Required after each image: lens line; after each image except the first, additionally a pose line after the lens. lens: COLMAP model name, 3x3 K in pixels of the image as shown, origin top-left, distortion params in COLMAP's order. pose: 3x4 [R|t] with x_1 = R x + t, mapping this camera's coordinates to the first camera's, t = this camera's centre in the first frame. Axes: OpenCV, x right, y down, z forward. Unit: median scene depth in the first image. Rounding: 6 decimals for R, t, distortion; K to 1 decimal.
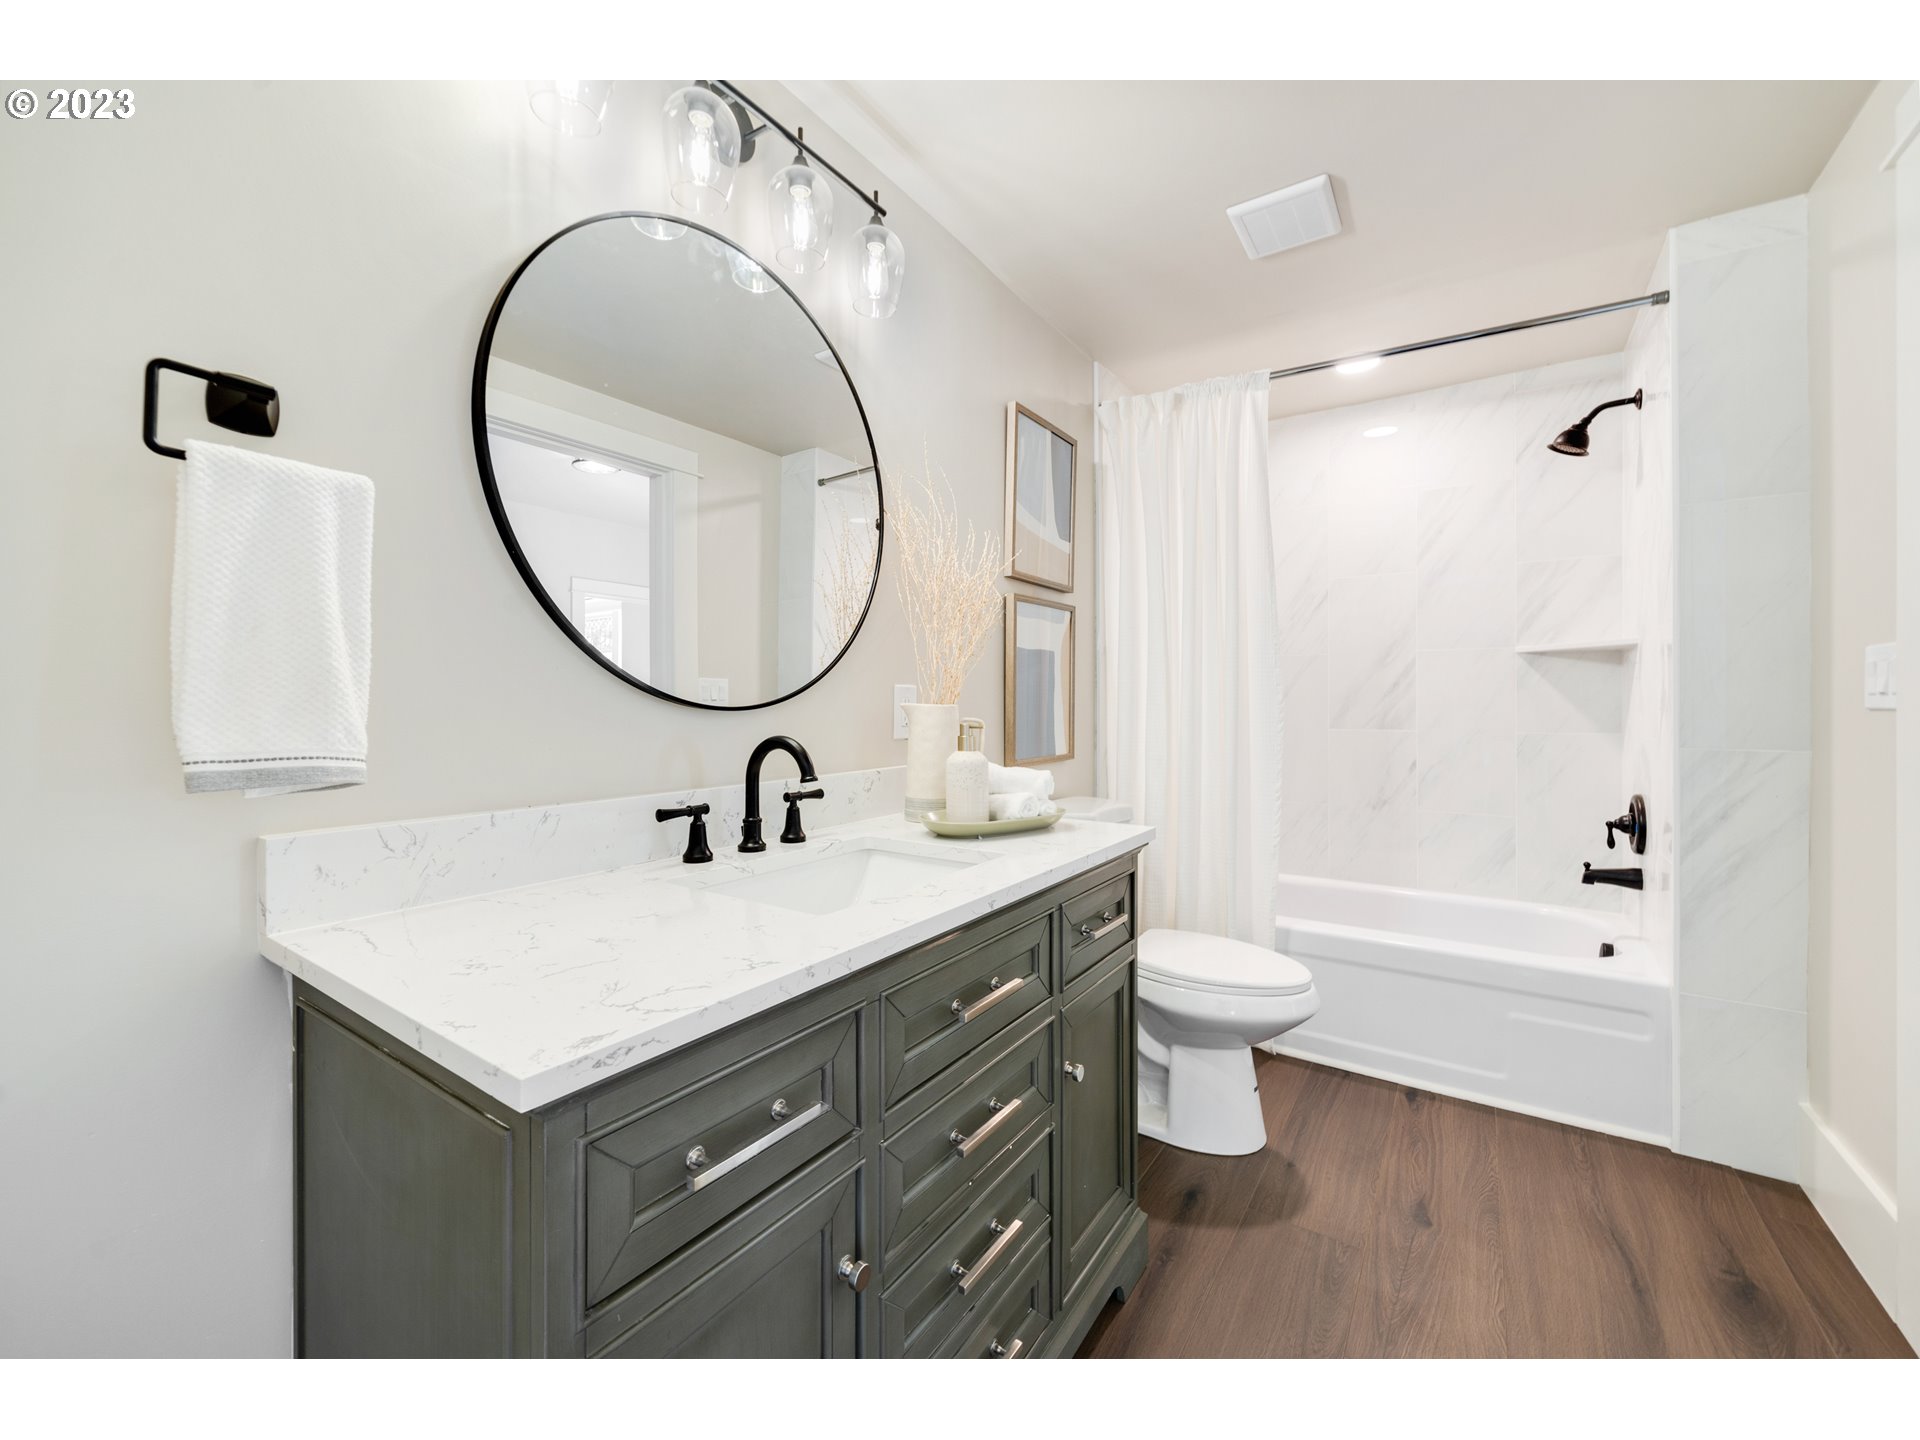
lens RADIAL K [[793.8, 0, 951.0], [0, 793.8, 711.2], [0, 0, 1]] dist [-0.003152, -0.000627]
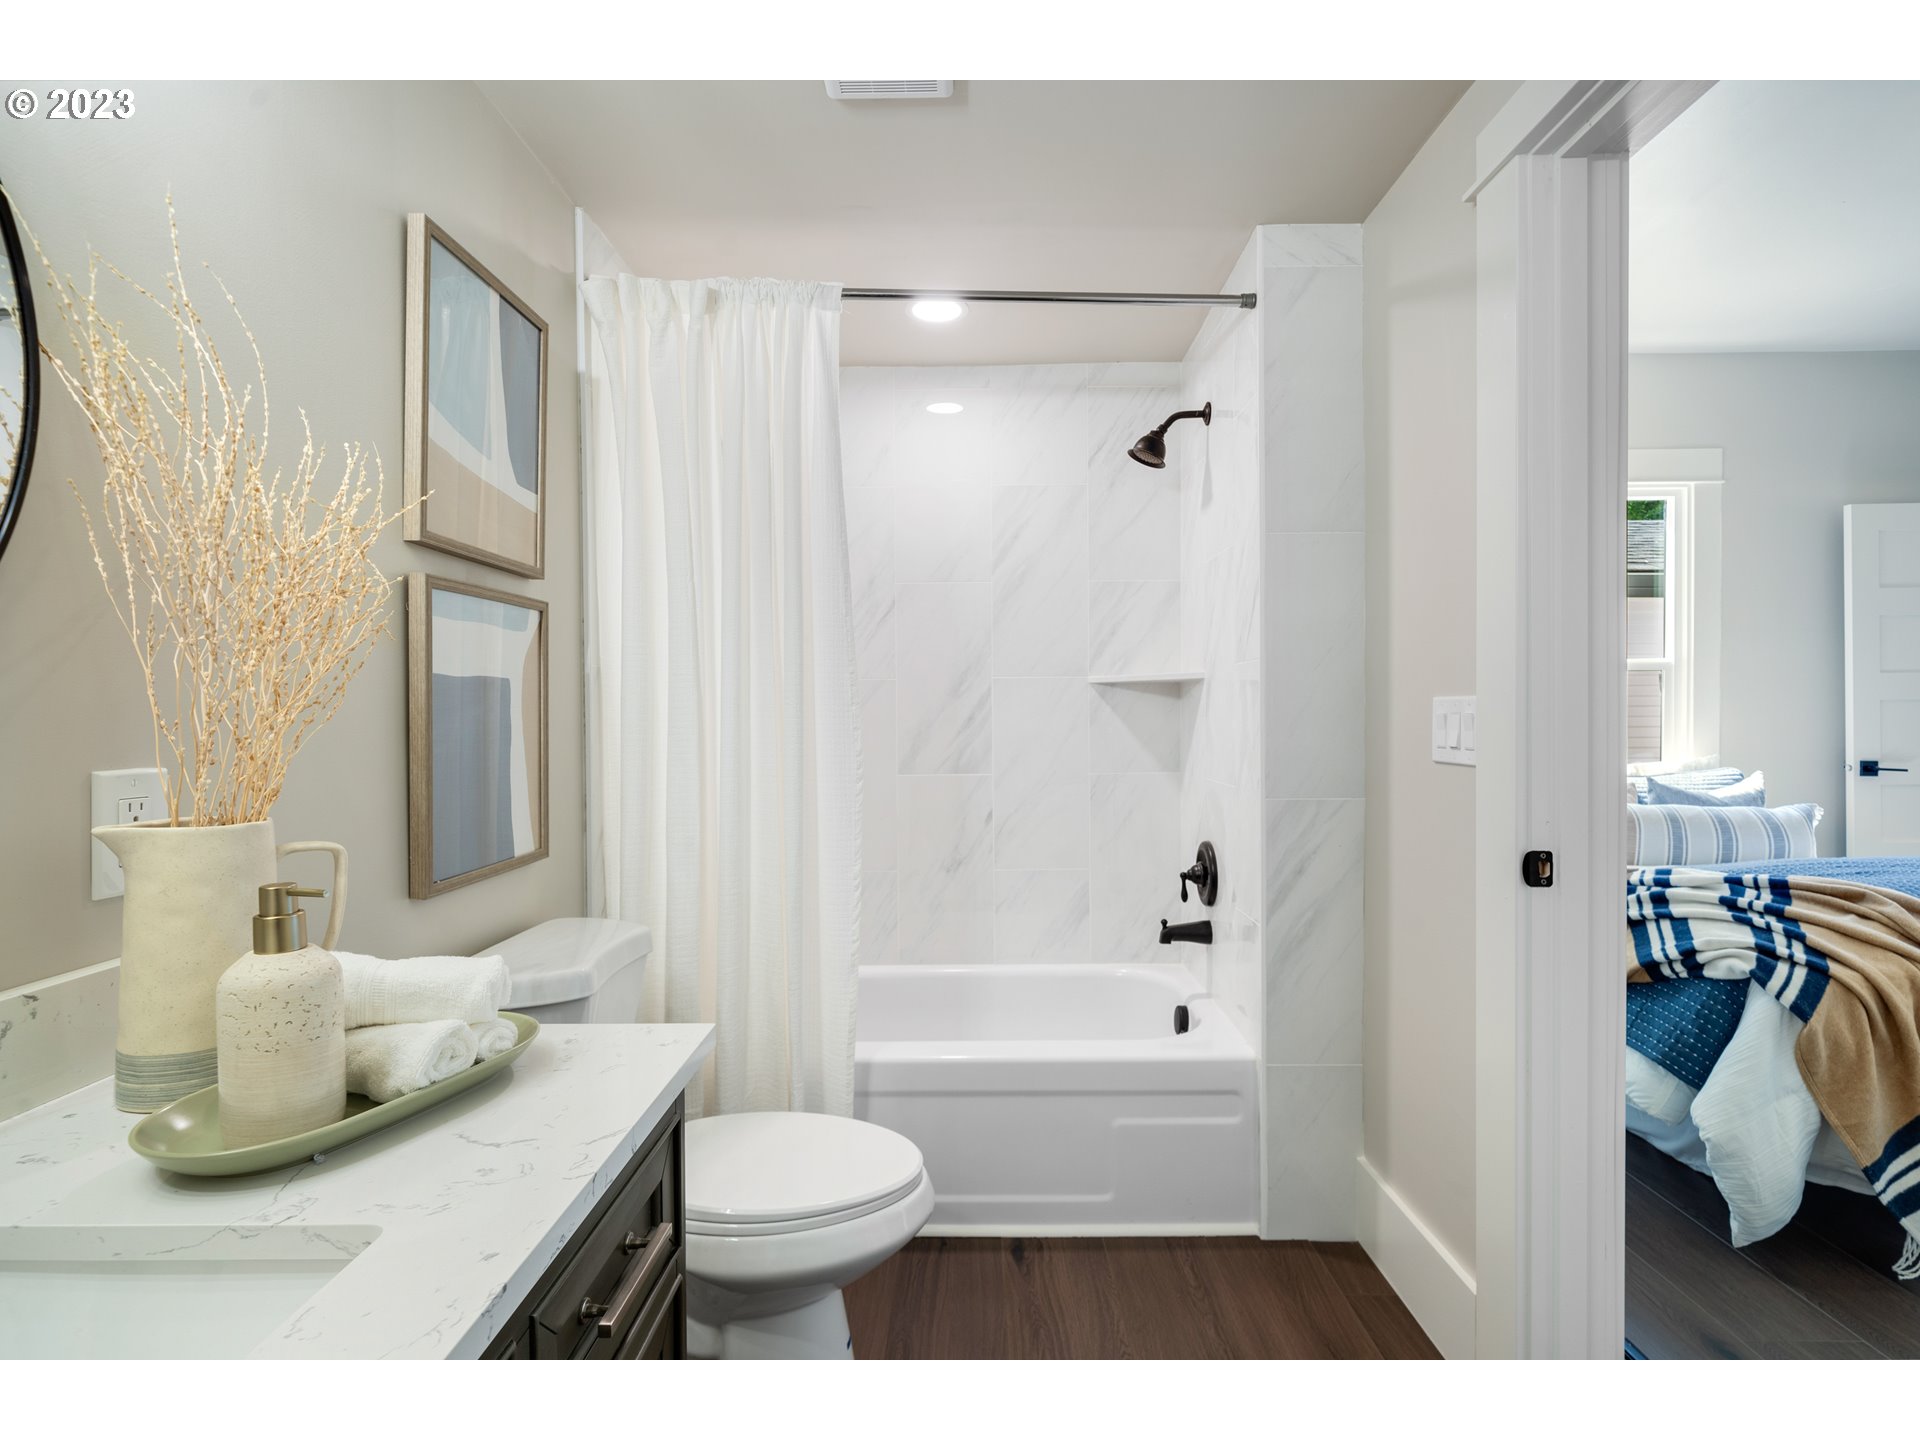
lens RADIAL K [[988.4, 0, 990.0], [0, 988.4, 732.0], [0, 0, 1]] dist [-0.002201, -0.001015]
pose [[0.836456, -0.010095, 0.547941, 0.026755], [0.009430, 0.999947, 0.004026, -0.034288], [-0.547953, 0.001800, 0.836507, 0.196038]]
